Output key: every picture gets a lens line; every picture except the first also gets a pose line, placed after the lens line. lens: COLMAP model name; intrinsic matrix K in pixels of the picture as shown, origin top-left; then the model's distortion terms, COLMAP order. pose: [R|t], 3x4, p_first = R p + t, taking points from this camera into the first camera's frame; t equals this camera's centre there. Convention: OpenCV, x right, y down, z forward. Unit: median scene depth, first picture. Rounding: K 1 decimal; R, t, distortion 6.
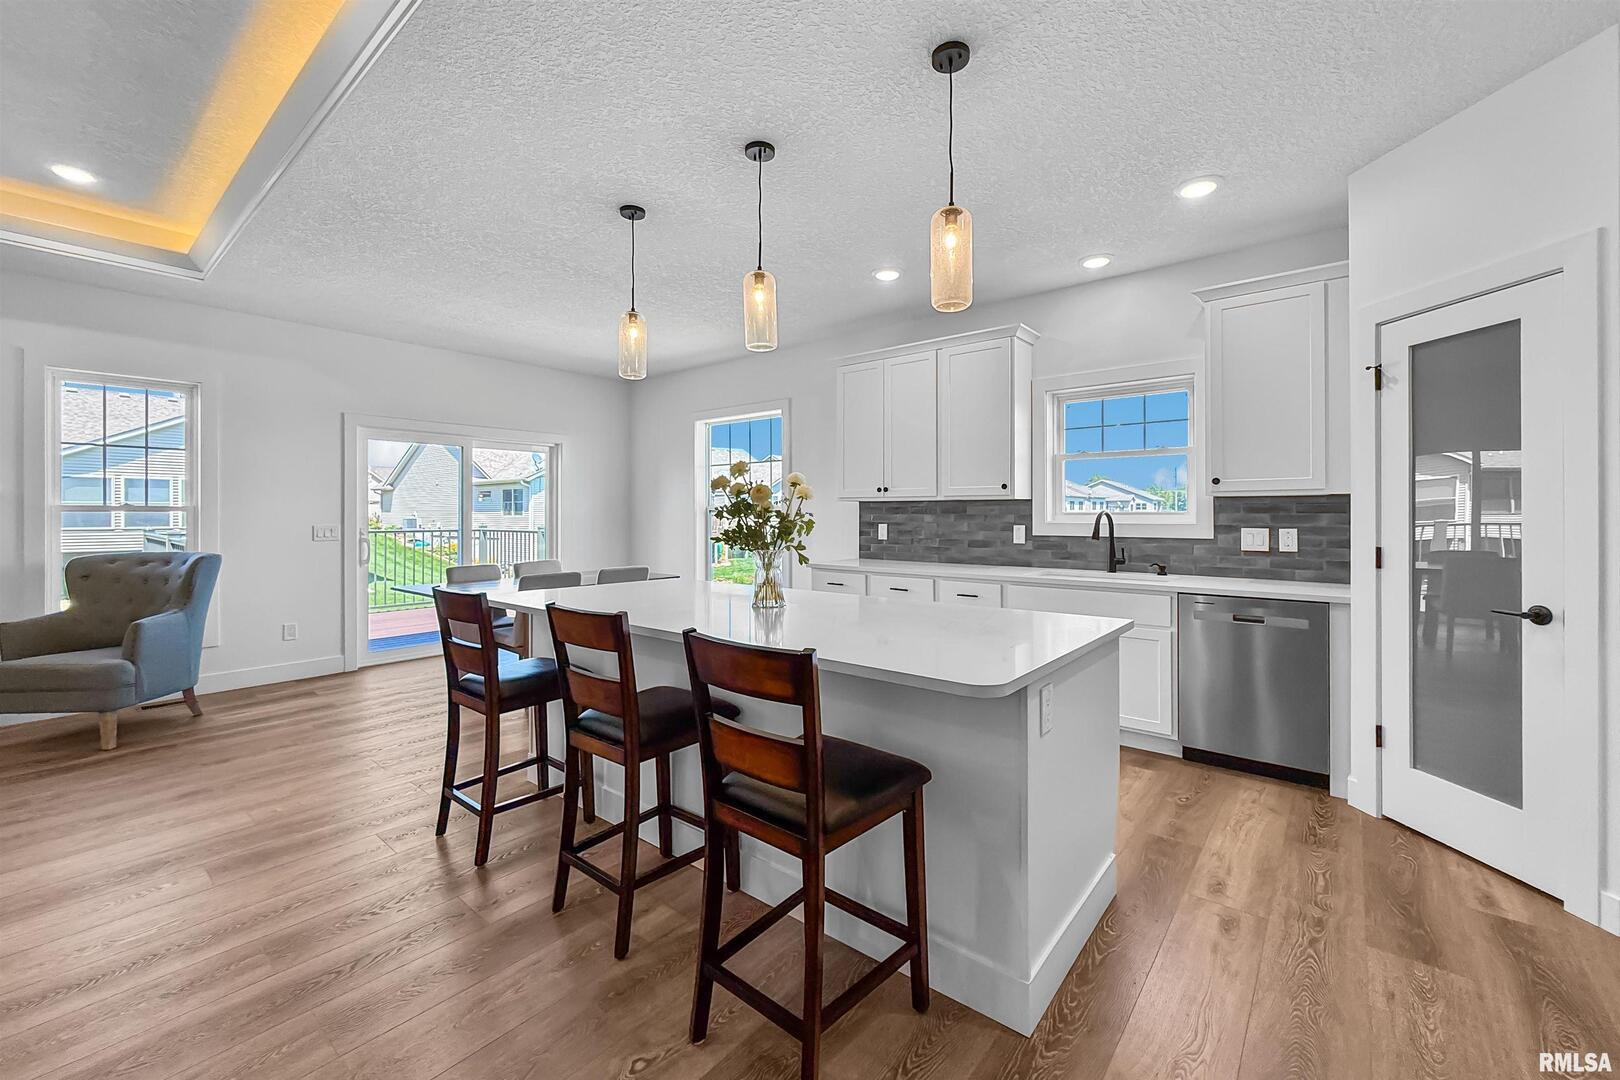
lens RADIAL K [[652.7, 0, 803.1], [0, 652.7, 512.1], [0, 0, 1]] dist [-0.001272, 0.000739]
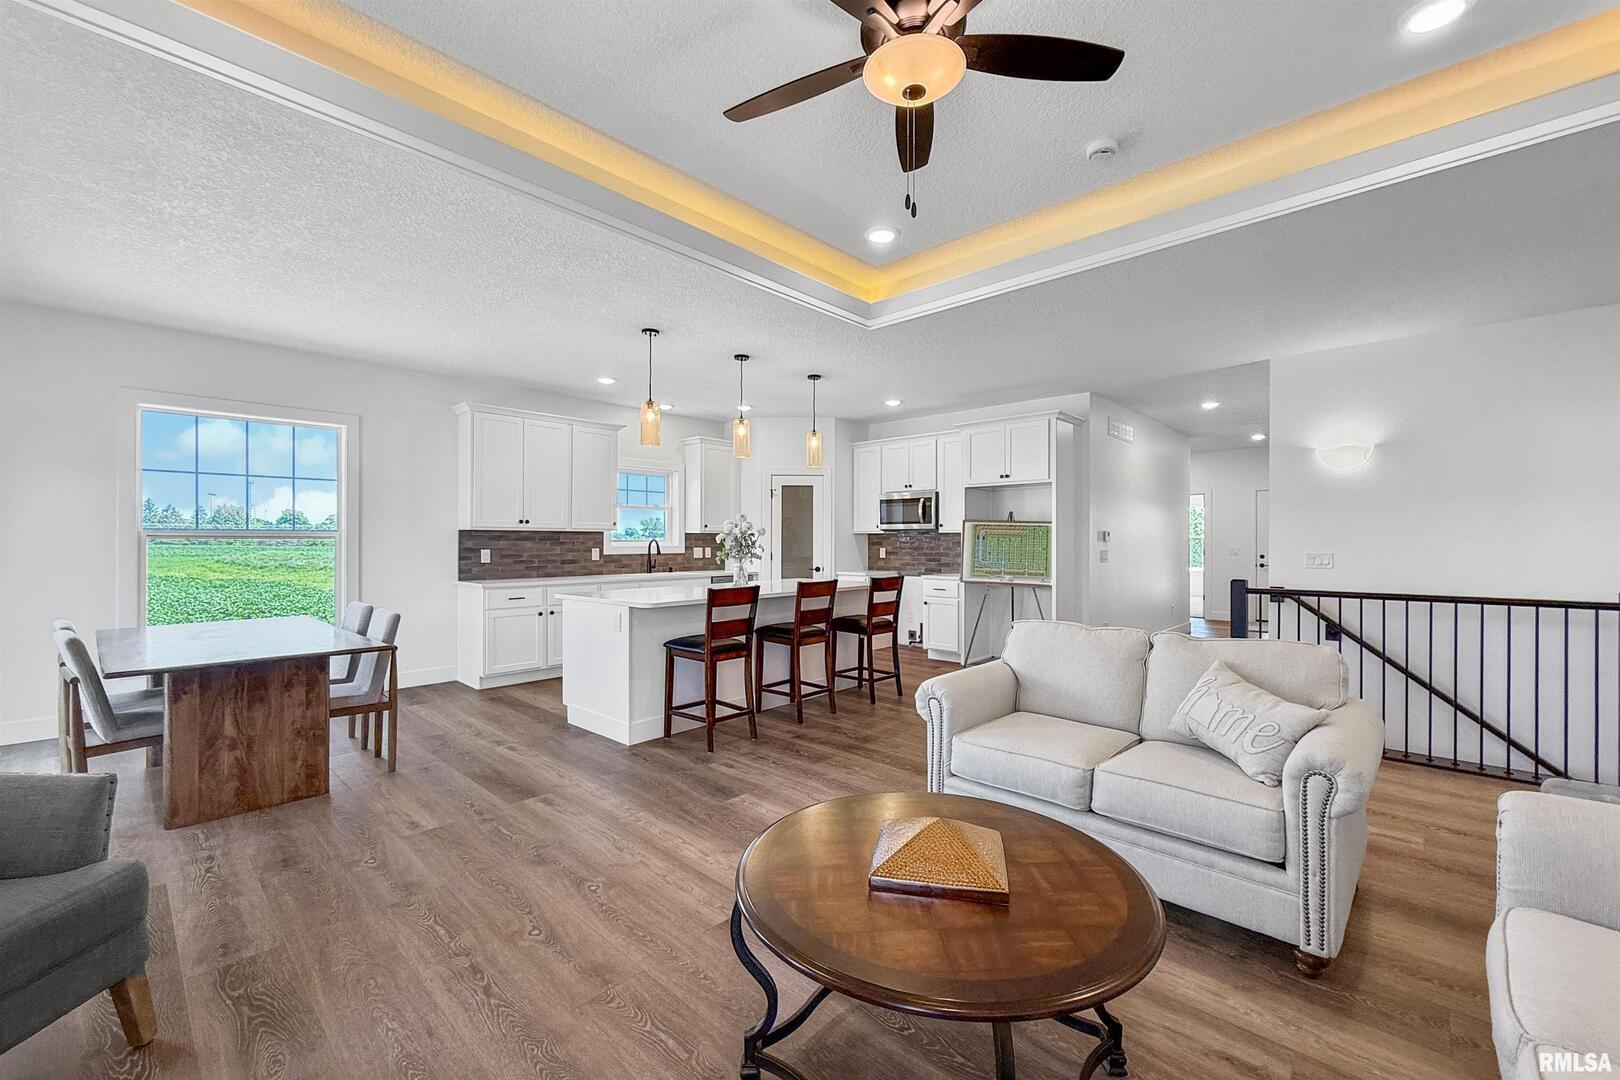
lens RADIAL K [[652.7, 0, 827.0], [0, 652.7, 542.5], [0, 0, 1]] dist [-0.001272, 0.000739]
pose [[0.039832, -0.001743, 0.999205, -1.822591], [-0.003031, 0.999994, 0.001865, 0.002471], [-0.999202, -0.003103, 0.039827, 0.592889]]
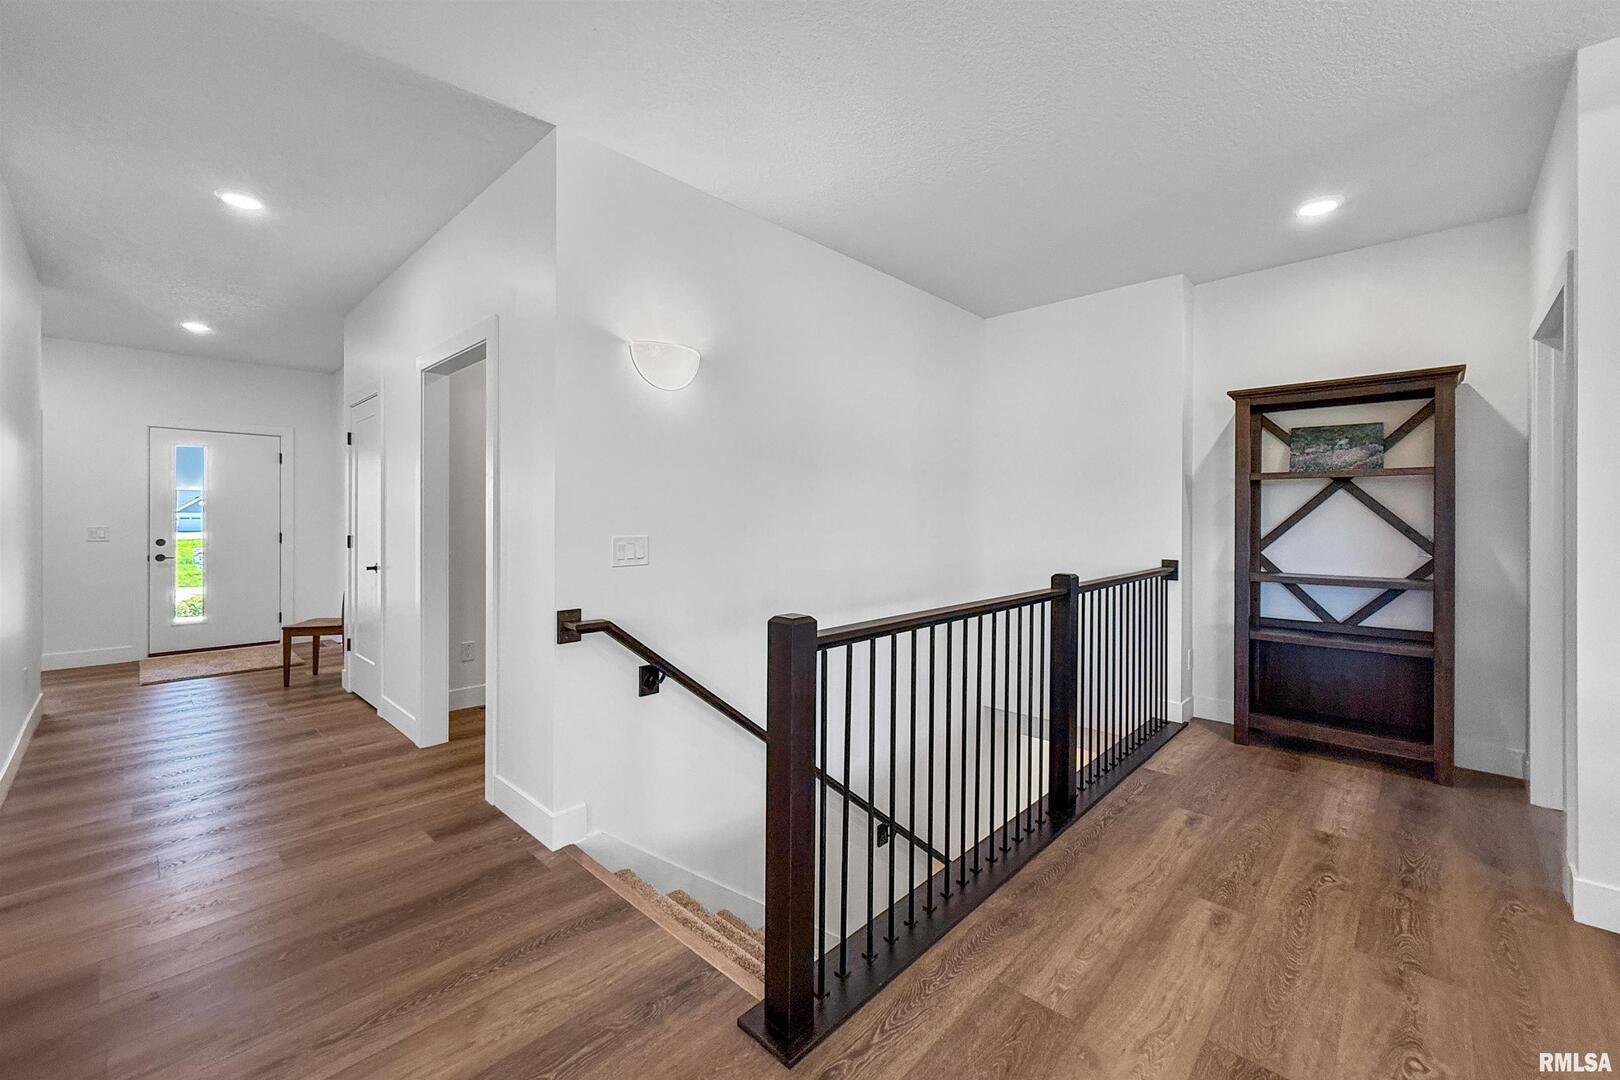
lens RADIAL K [[652.7, 0, 802.5], [0, 652.7, 518.9], [0, 0, 1]] dist [-0.001272, 0.000739]
pose [[-0.997511, -0.000973, 0.070510, -0.348754], [-0.001039, 0.999999, -0.000900, 0.004421], [-0.070509, -0.000971, -0.997511, 0.264254]]
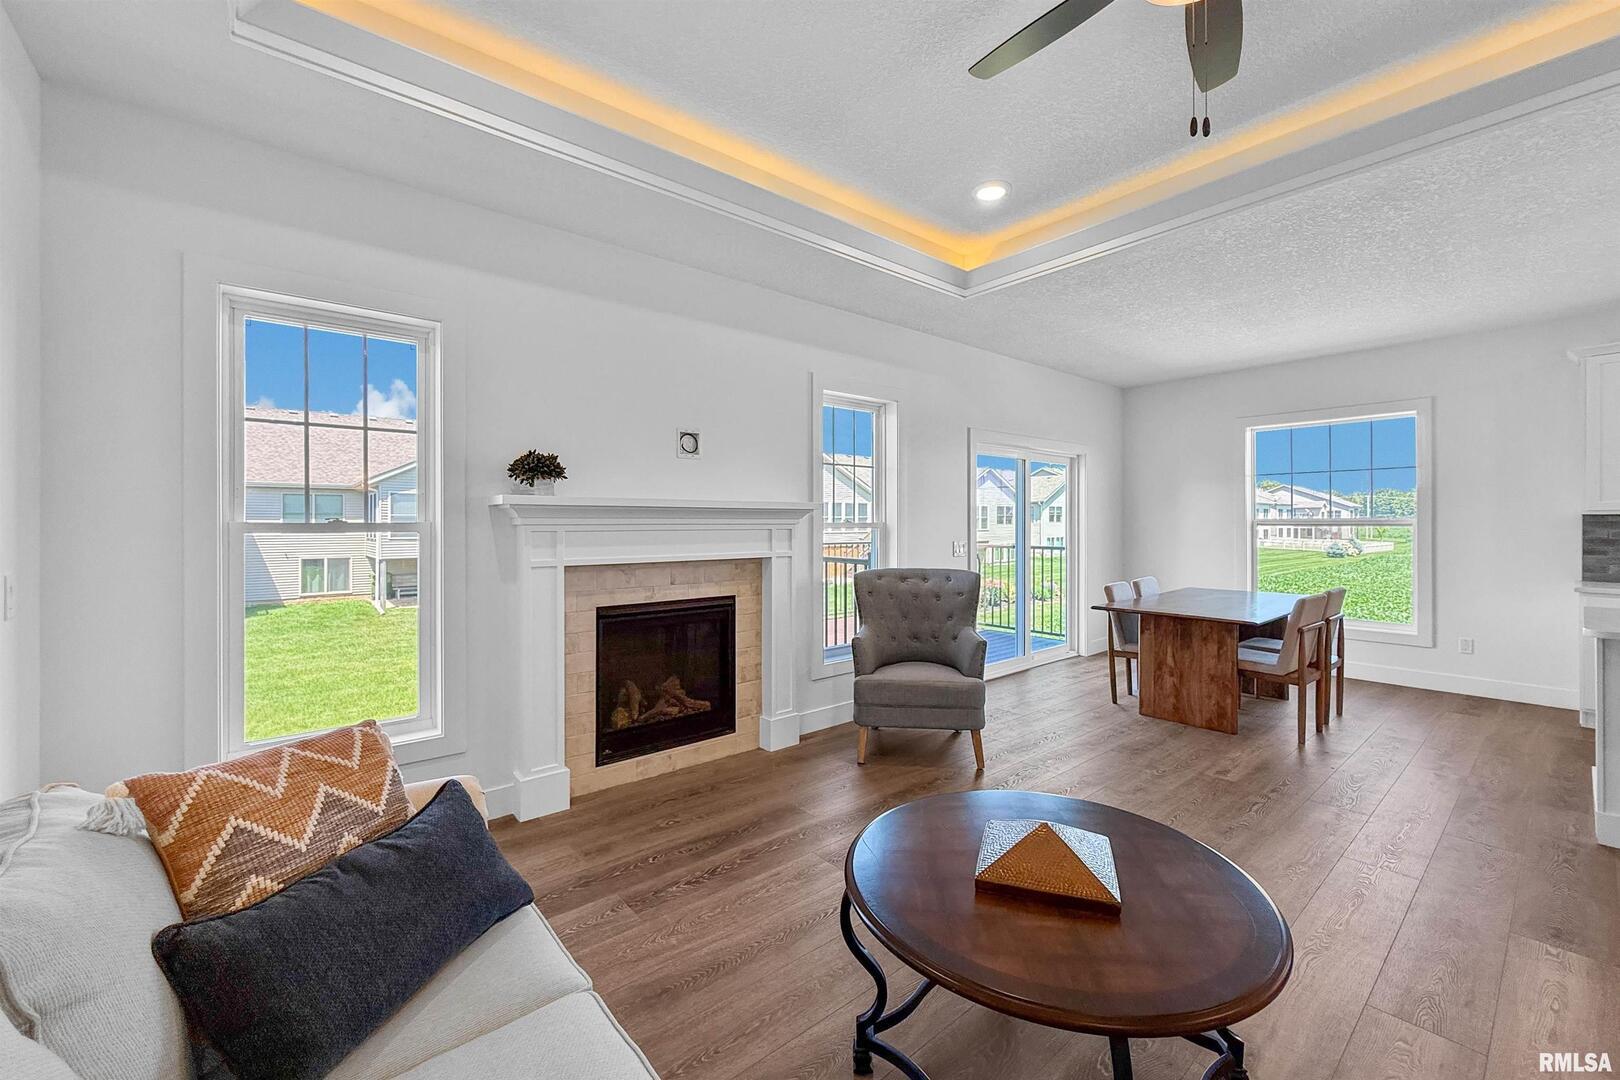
lens RADIAL K [[652.7, 0, 804.5], [0, 652.7, 521.8], [0, 0, 1]] dist [-0.001272, 0.000739]
pose [[0.984102, -0.002278, -0.177591, -1.386430], [0.002413, 0.999997, 0.000543, -0.017790], [0.177590, -0.000963, 0.984104, -0.036545]]
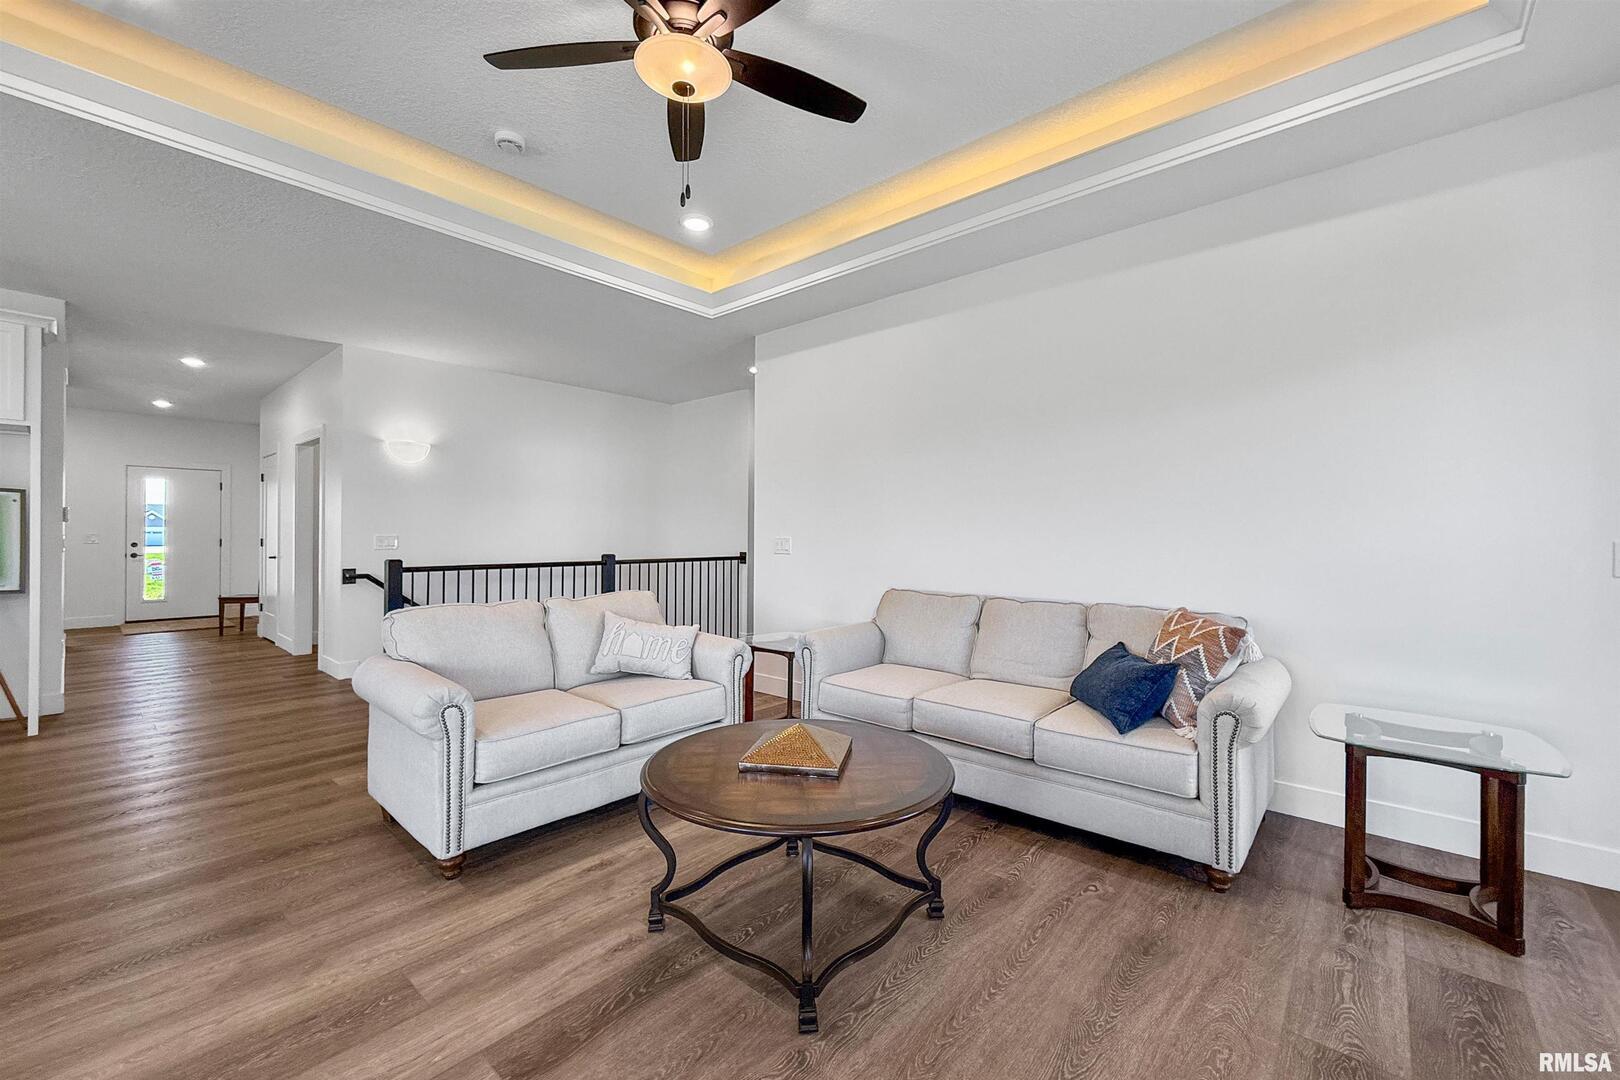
lens RADIAL K [[652.7, 0, 805.5], [0, 652.7, 529.4], [0, 0, 1]] dist [-0.001272, 0.000739]
pose [[-0.999566, -0.001767, 0.029421, -1.317188], [-0.002010, 0.999964, -0.008260, 0.025807], [-0.029406, -0.008315, -0.999533, 1.224286]]
